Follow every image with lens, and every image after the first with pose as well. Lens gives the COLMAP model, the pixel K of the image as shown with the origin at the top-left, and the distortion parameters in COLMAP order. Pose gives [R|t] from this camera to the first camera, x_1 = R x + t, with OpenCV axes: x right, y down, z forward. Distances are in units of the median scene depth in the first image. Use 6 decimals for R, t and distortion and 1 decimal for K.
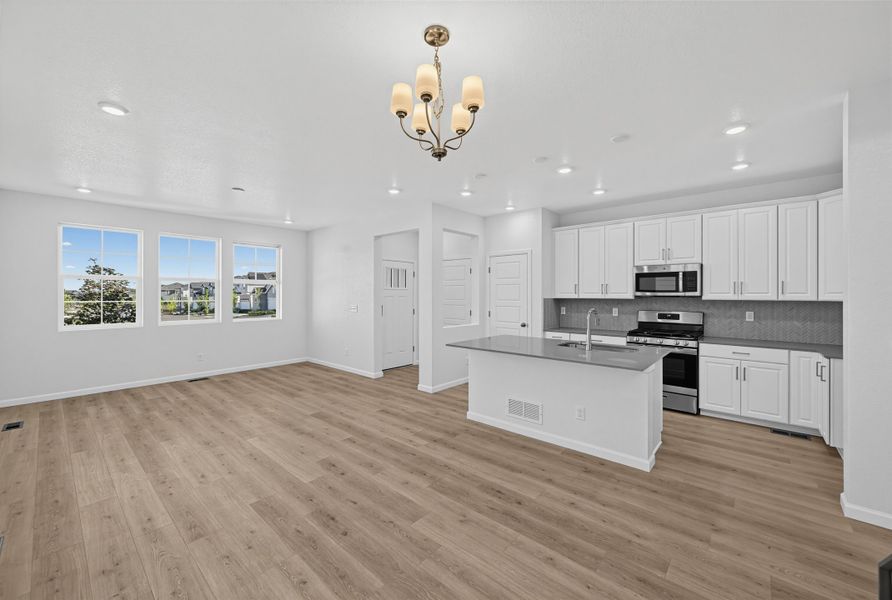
lens RADIAL K [[351.1, 0, 445.0], [0, 351.1, 293.2], [0, 0, 1]] dist [-0.001623, 0.000235]
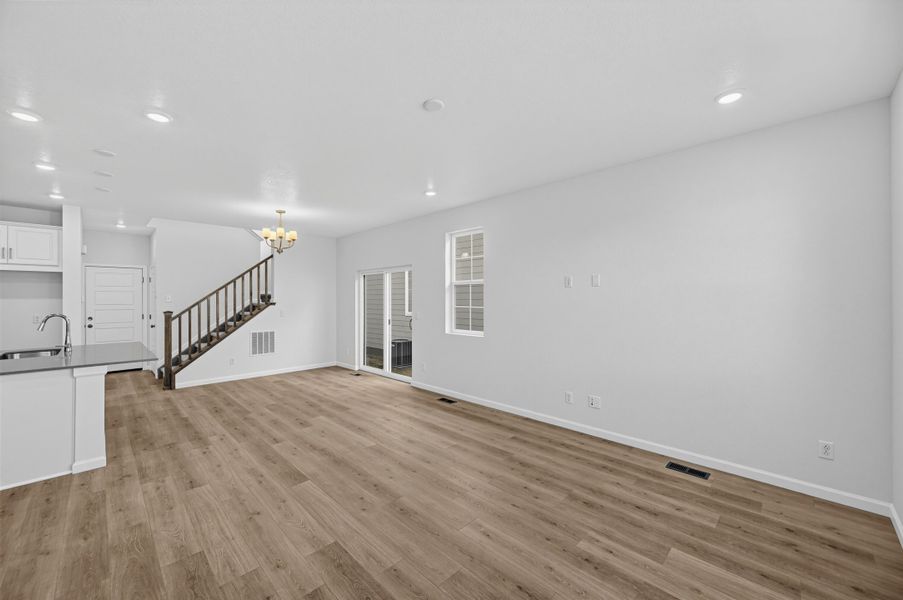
lens RADIAL K [[358.0, 0, 451.5], [0, 358.0, 300.0], [0, 0, 1]] dist [0.000260, -0.000016]
pose [[-0.997839, 0.002715, 0.065657, -0.659852], [0.002757, 0.999996, 0.000562, 0.003694], [-0.065655, 0.000741, -0.997842, 1.559813]]
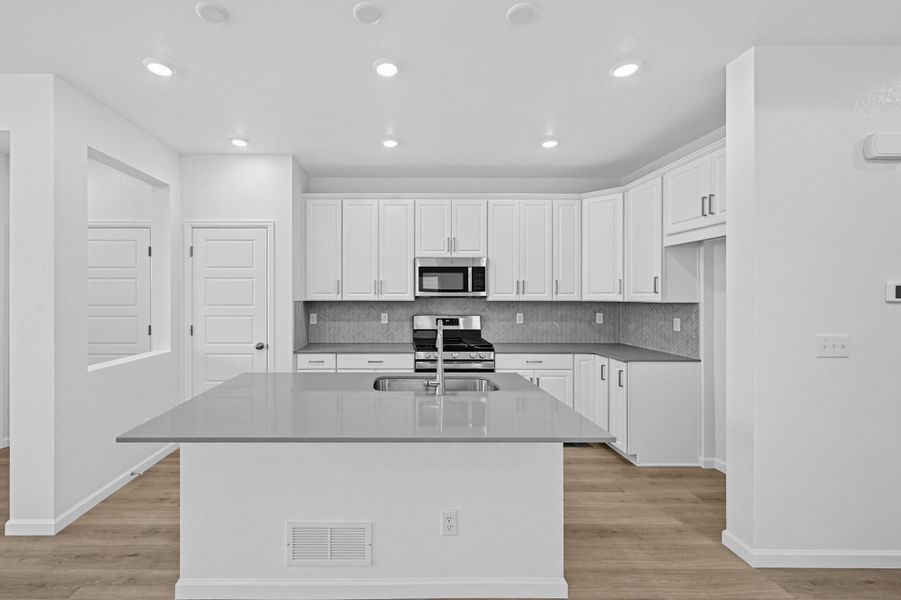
lens RADIAL K [[375.8, 0, 396.2], [0, 375.8, 294.4], [0, 0, 1]] dist [0.001067, 0.000064]
pose [[0.752810, -0.000042, 0.658238, -0.028904], [-0.000510, 1.000000, 0.000648, 0.002252], [-0.658238, -0.000823, 0.752810, 0.458132]]
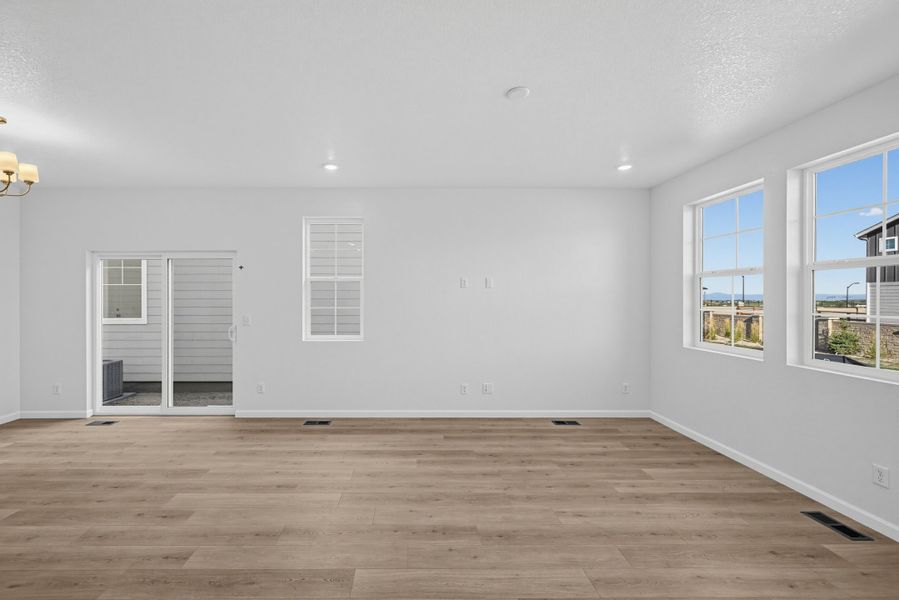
lens RADIAL K [[371.4, 0, 412.8], [0, 371.4, 300.1], [0, 0, 1]] dist [-0.000256, 0.000015]
pose [[-0.747953, 0.006436, -0.663721, -0.121533], [0.002884, 0.999975, 0.006446, -0.000908], [0.663746, 0.002907, -0.747953, 1.316111]]
